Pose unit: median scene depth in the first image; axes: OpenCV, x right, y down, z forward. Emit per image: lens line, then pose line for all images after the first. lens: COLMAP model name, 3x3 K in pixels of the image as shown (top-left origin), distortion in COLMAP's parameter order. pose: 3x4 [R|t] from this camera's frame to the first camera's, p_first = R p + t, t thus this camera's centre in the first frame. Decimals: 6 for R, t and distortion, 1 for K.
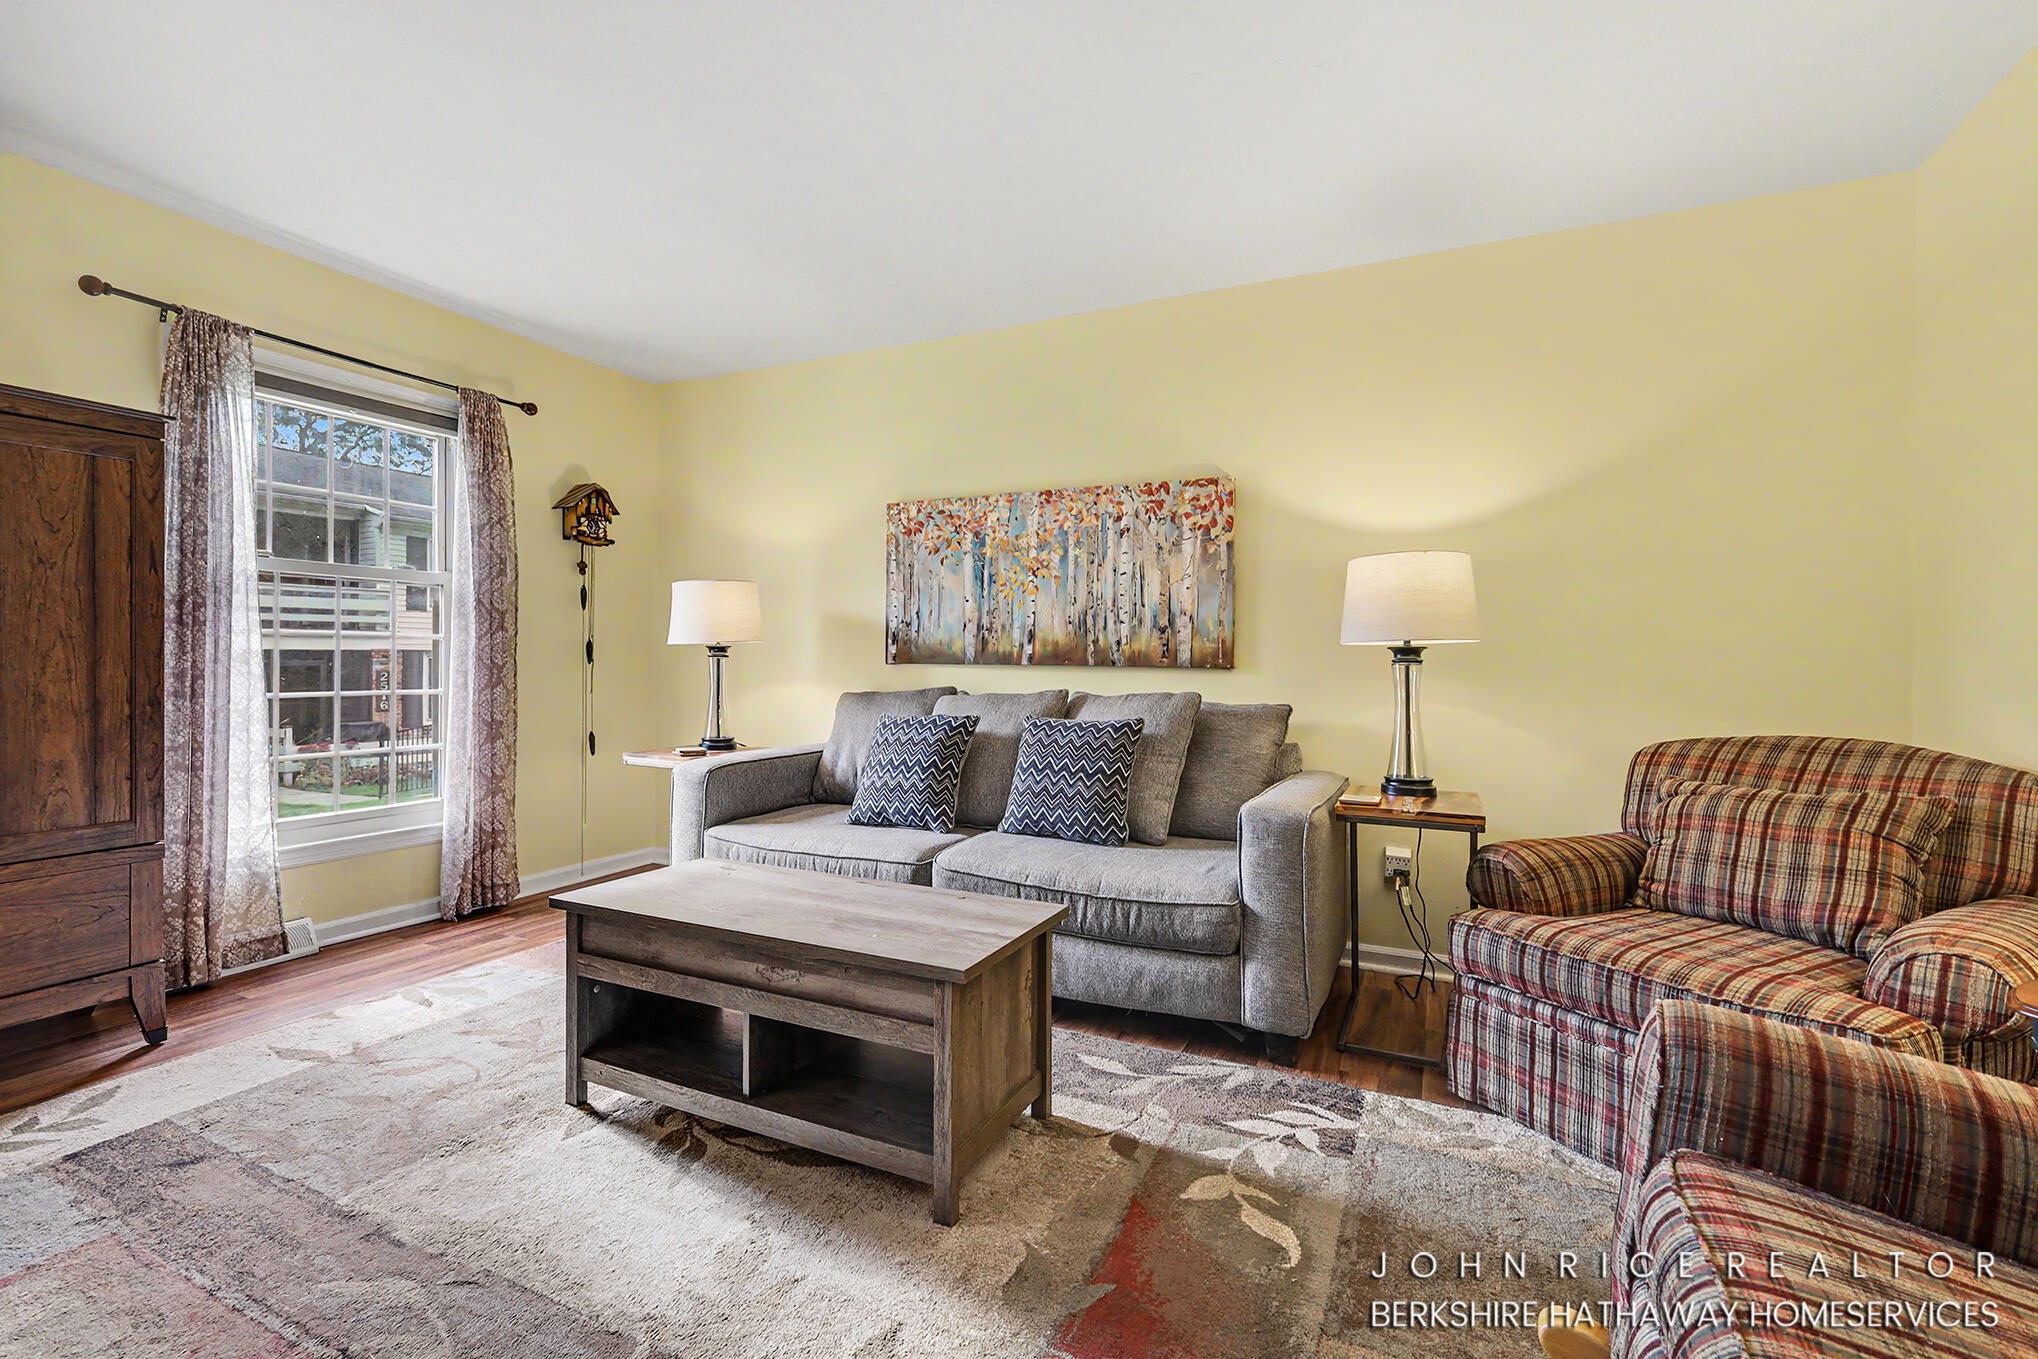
lens RADIAL K [[869.8, 0, 1033.3], [0, 869.8, 648.4], [0, 0, 1]] dist [0.000940, 0.000199]
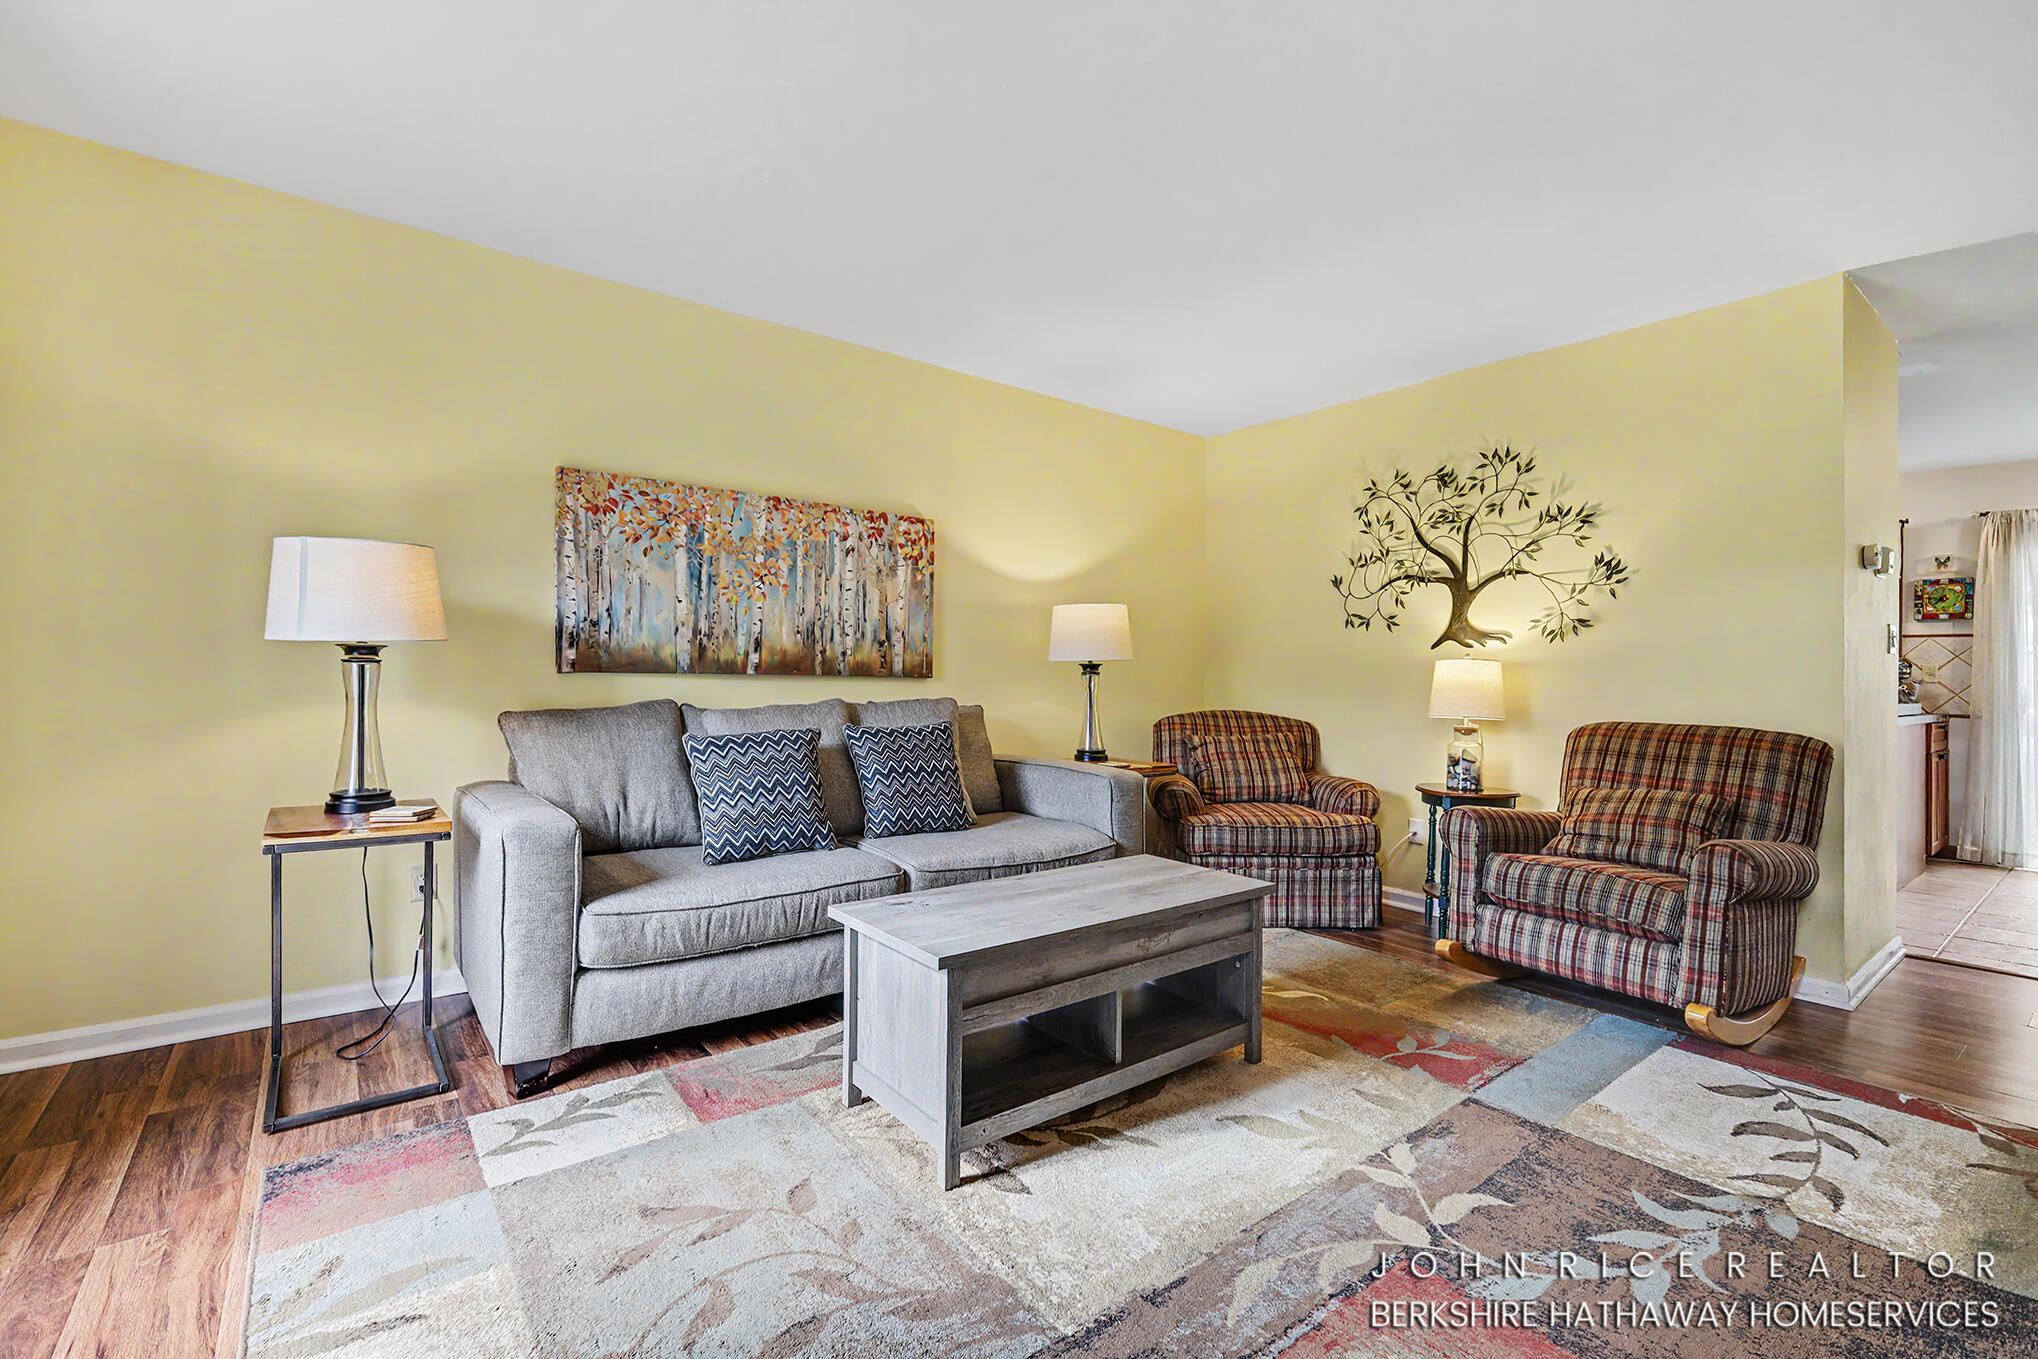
lens RADIAL K [[863.4, 0, 988.3], [0, 863.4, 657.9], [0, 0, 1]] dist [0.016328, -0.010648]
pose [[0.480663, 0.012645, 0.876814, -0.745780], [-0.025887, 0.999665, -0.000225, -0.005670], [-0.876523, -0.022590, 0.480829, 0.325695]]
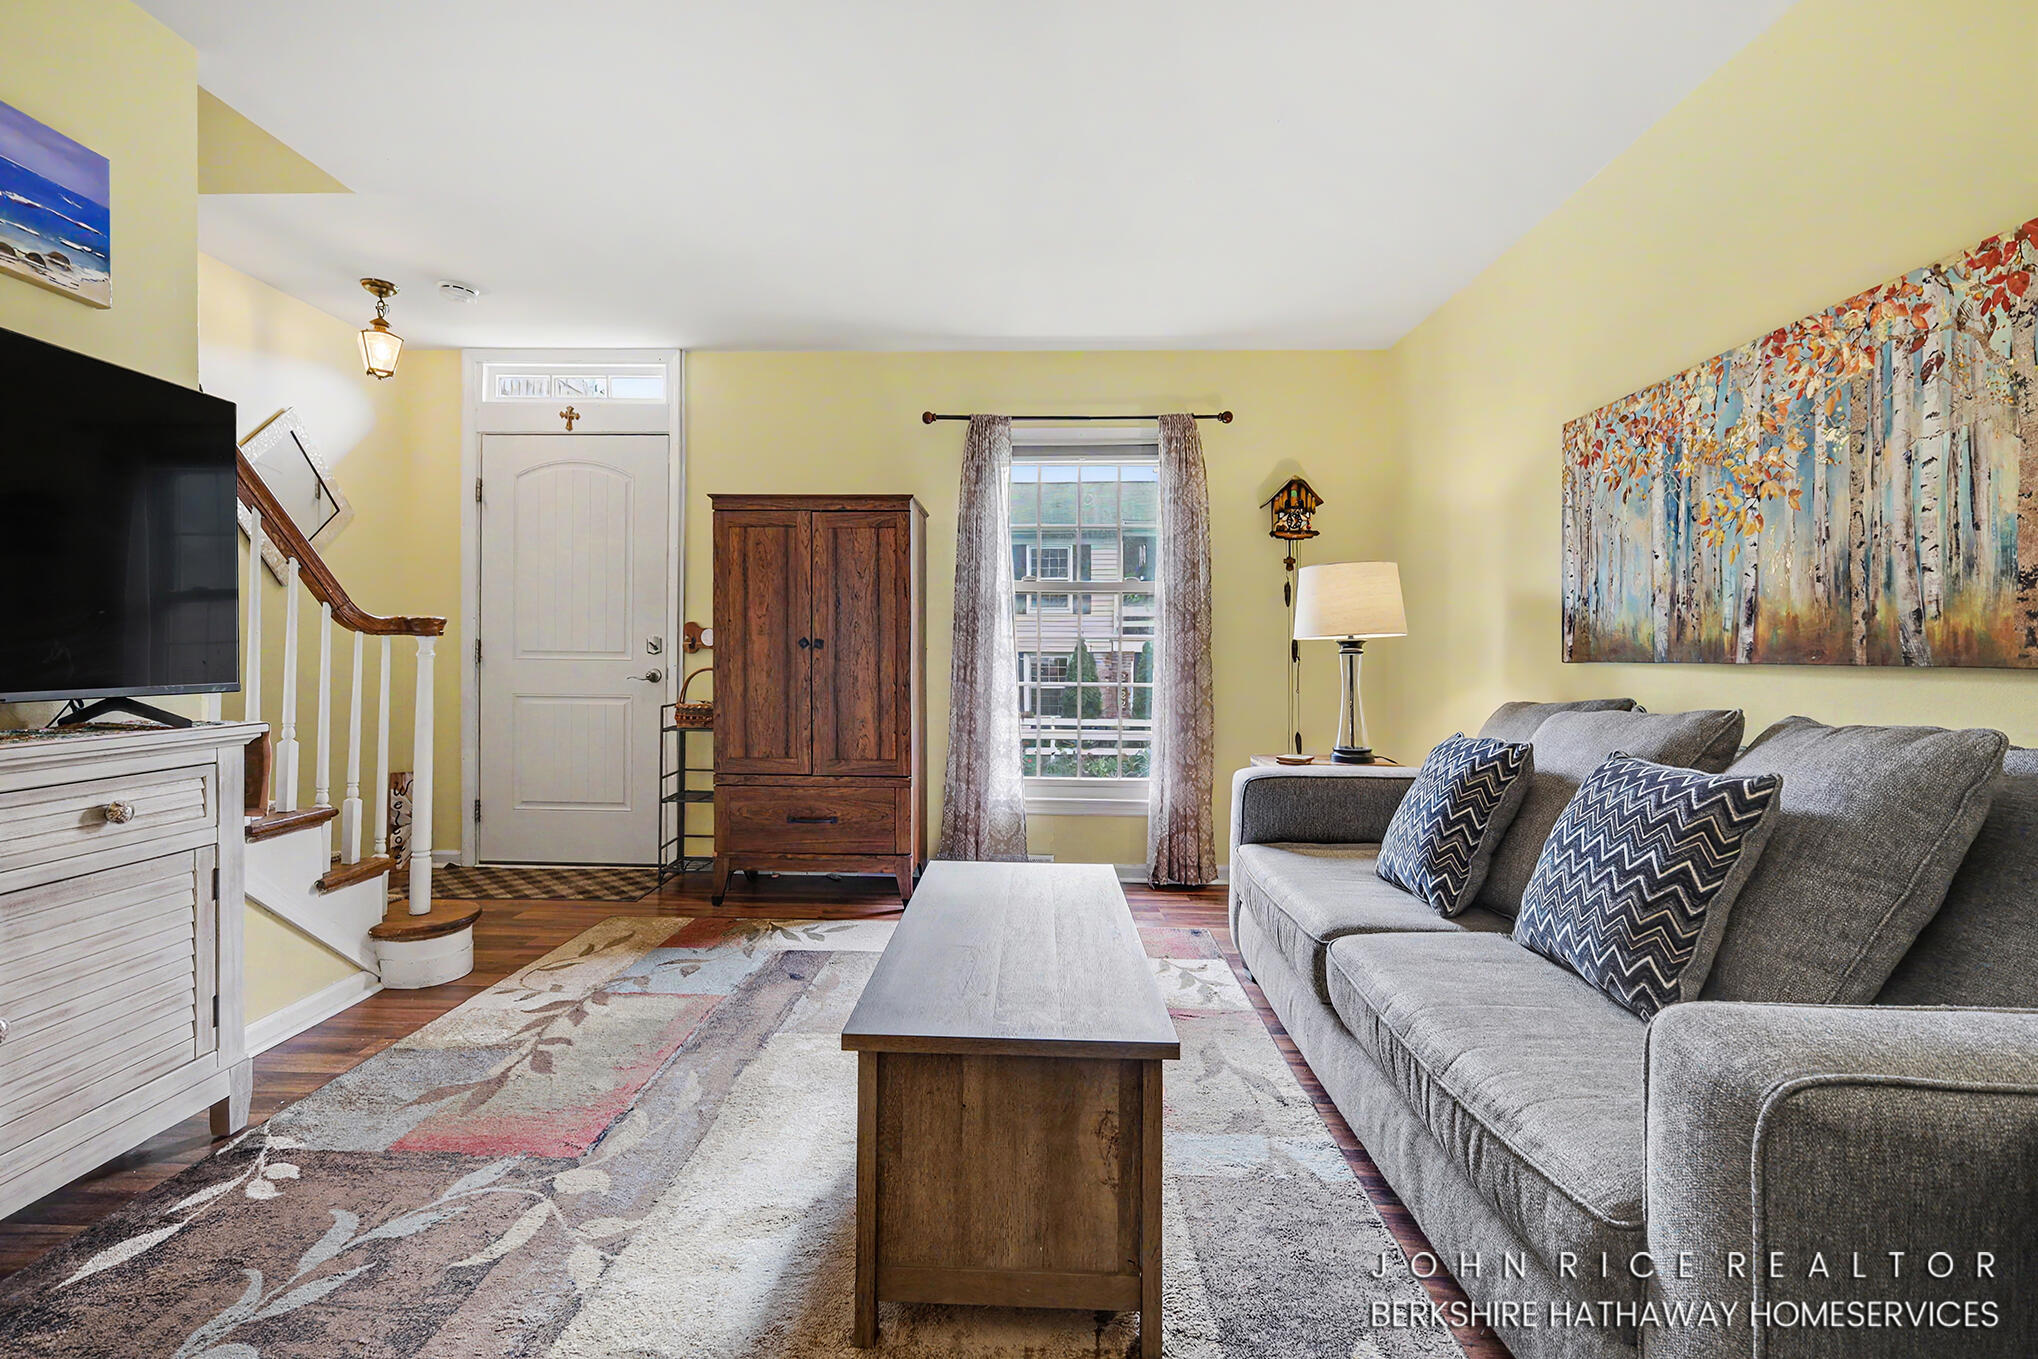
lens RADIAL K [[897.8, 0, 1004.6], [0, 897.8, 646.6], [0, 0, 1]] dist [-0.001254, 0.000060]
pose [[0.390853, -0.014304, -0.920342, 0.339476], [0.009003, 0.999891, -0.011717, 0.011225], [0.920409, -0.003707, 0.390939, 0.371197]]
